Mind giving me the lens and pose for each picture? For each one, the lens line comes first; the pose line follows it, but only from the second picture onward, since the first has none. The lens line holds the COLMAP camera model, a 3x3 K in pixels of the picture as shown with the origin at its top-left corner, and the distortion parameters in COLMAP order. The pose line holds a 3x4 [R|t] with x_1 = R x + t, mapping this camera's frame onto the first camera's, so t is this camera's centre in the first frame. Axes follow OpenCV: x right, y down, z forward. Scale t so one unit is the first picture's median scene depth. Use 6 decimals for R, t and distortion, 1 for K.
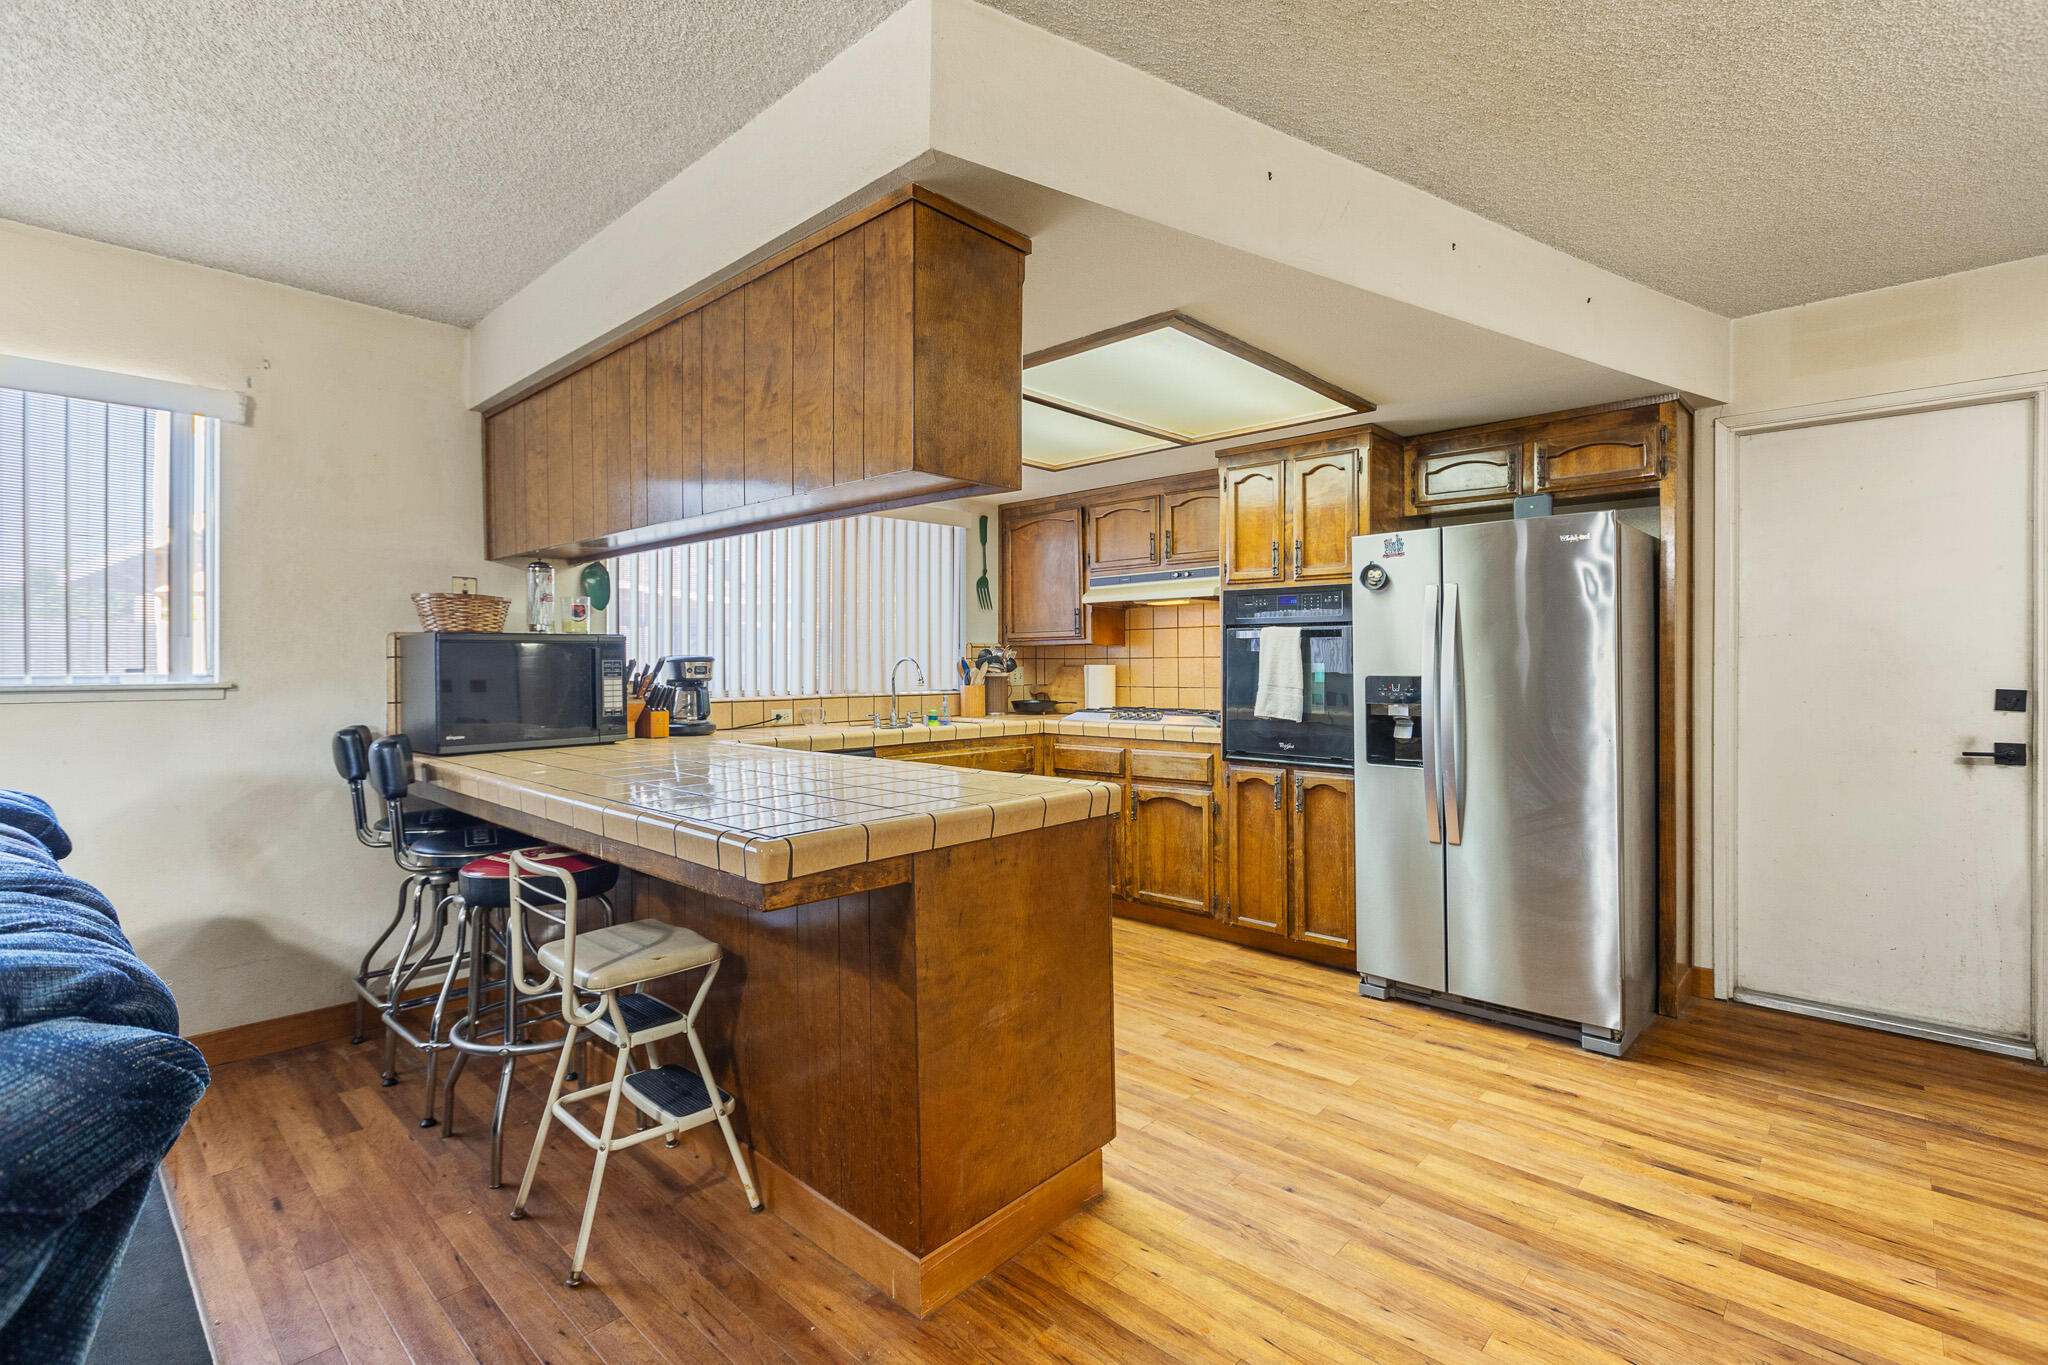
lens RADIAL K [[926.7, 0, 1035.4], [0, 926.7, 659.4], [0, 0, 1]] dist [0.003300, -0.000676]
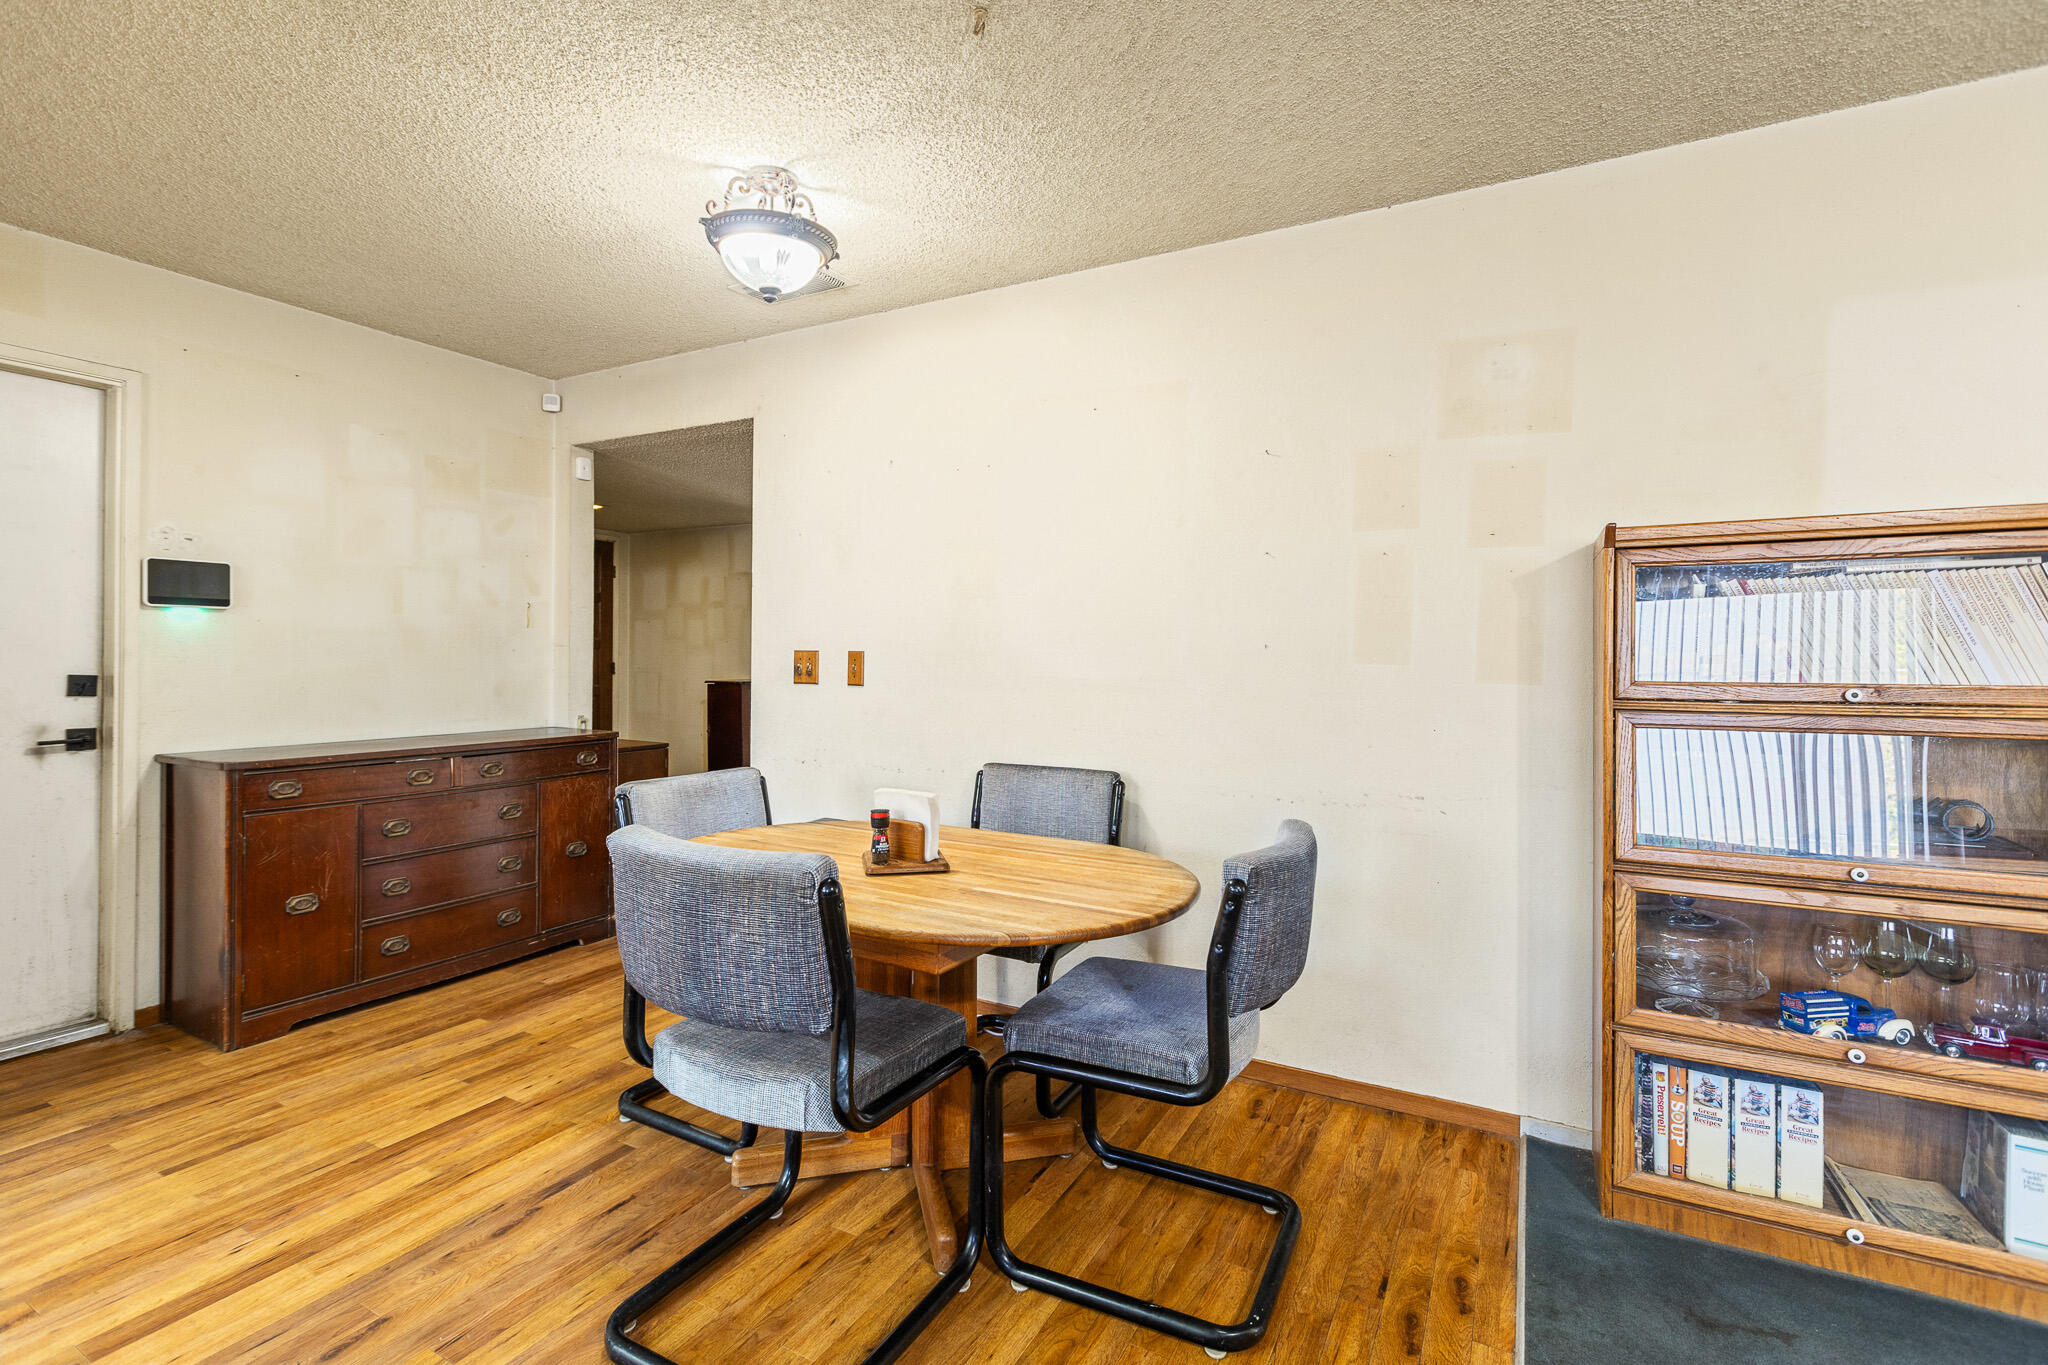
lens RADIAL K [[926.7, 0, 1025.0], [0, 926.7, 657.9], [0, 0, 1]] dist [0.003300, -0.000676]
pose [[-0.240220, -0.000329, 0.970719, -0.141991], [-0.012563, 0.999917, -0.002770, 0.003894], [-0.970637, -0.012861, -0.240204, 0.220577]]
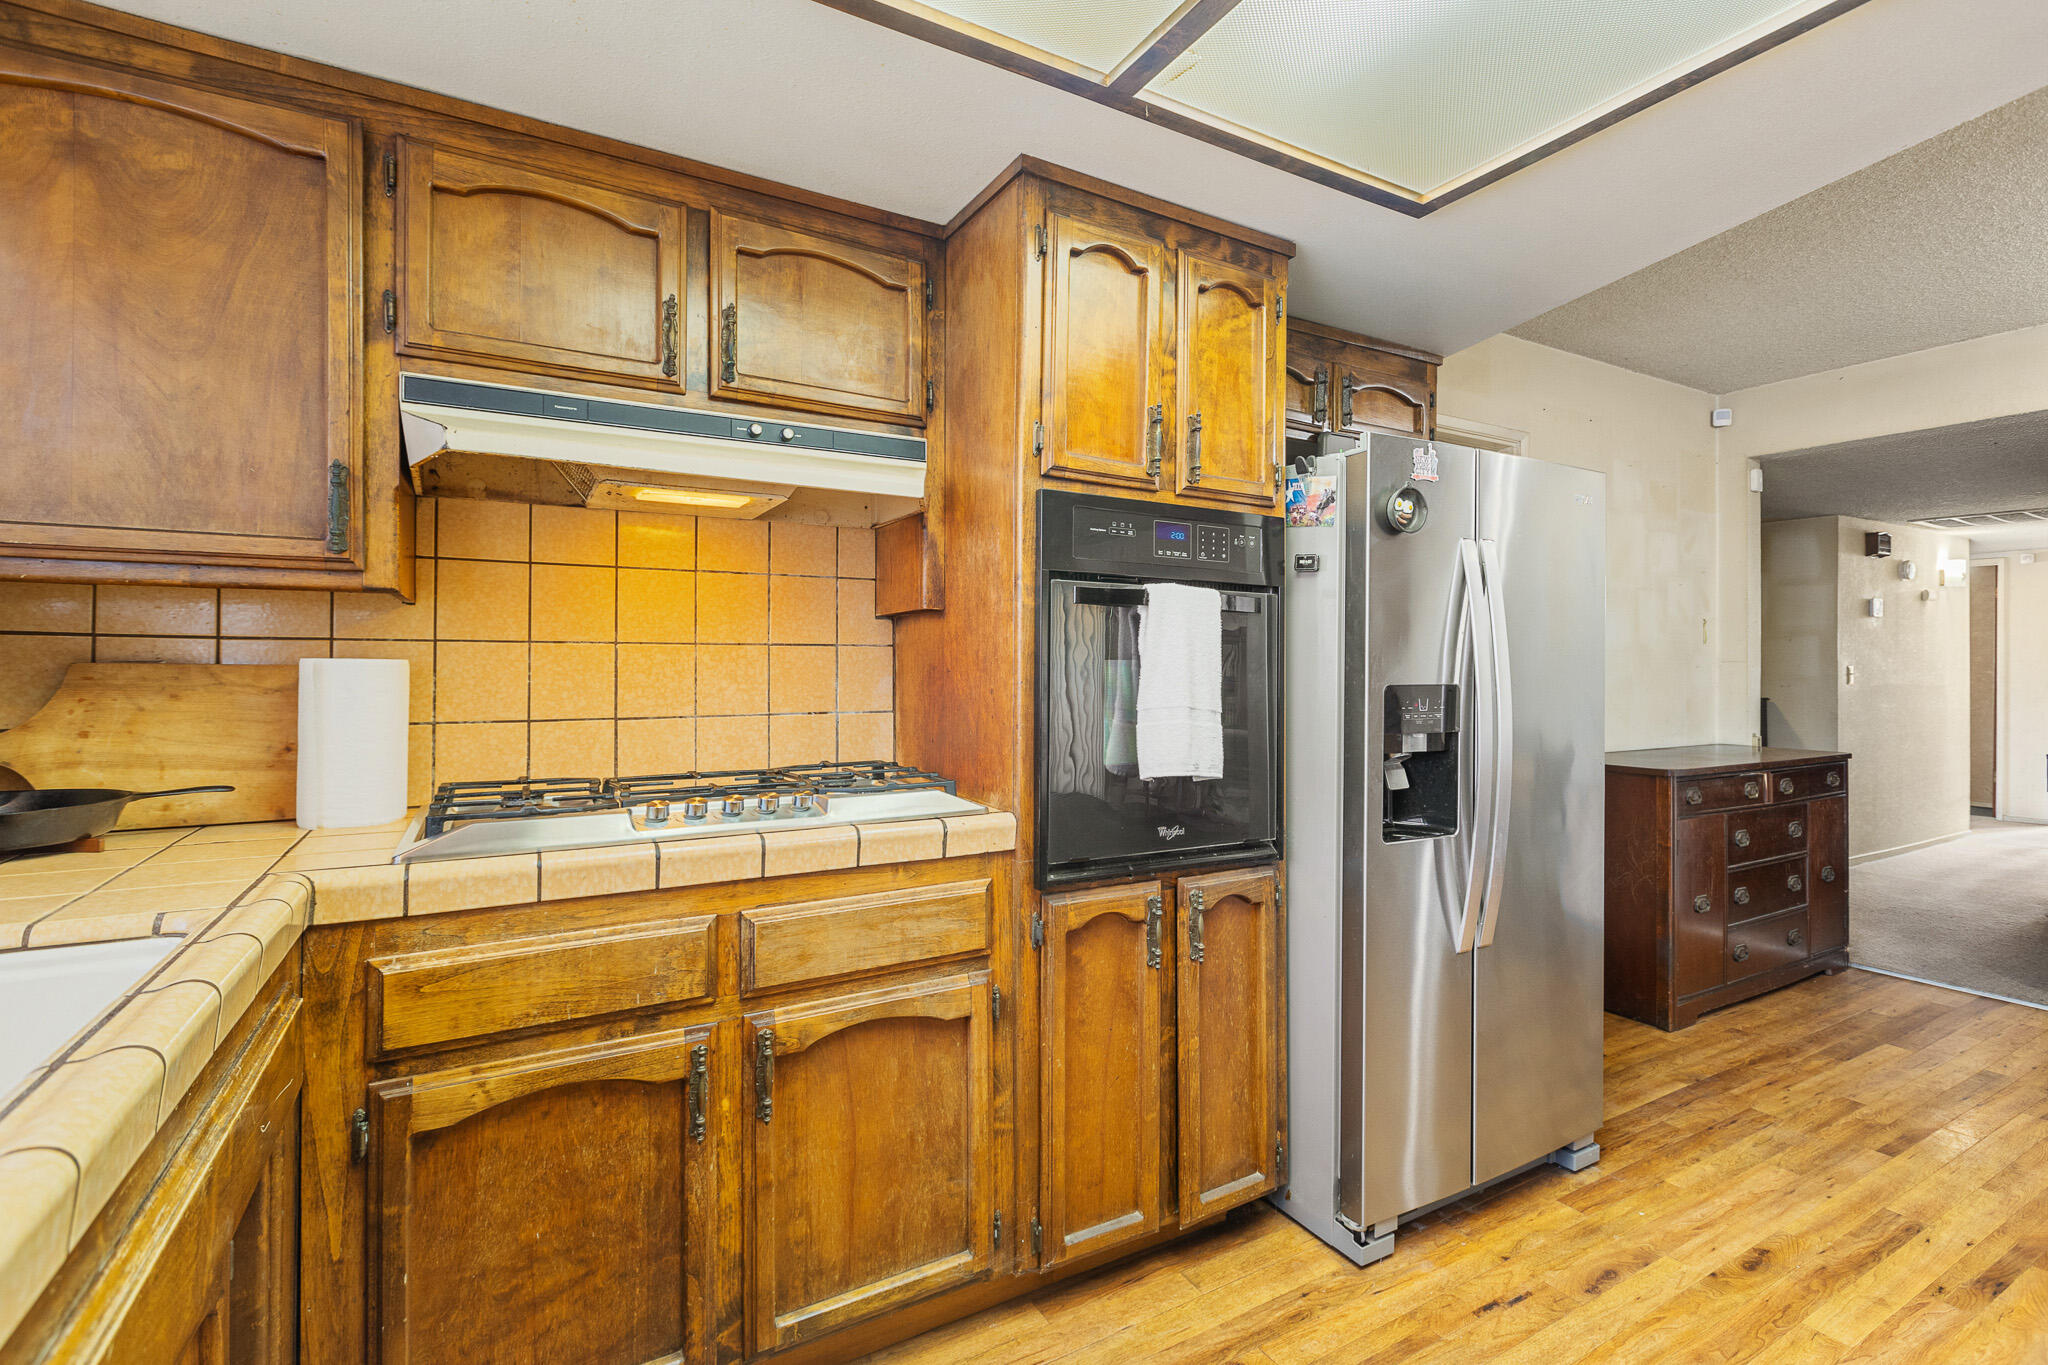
lens RADIAL K [[926.7, 0, 1026.9], [0, 926.7, 654.8], [0, 0, 1]] dist [0.003300, -0.000676]
pose [[0.307075, 0.014350, 0.951577, -0.239977], [-0.012804, 0.999858, -0.010946, 0.007649], [-0.951599, -0.008822, 0.307216, 1.028151]]
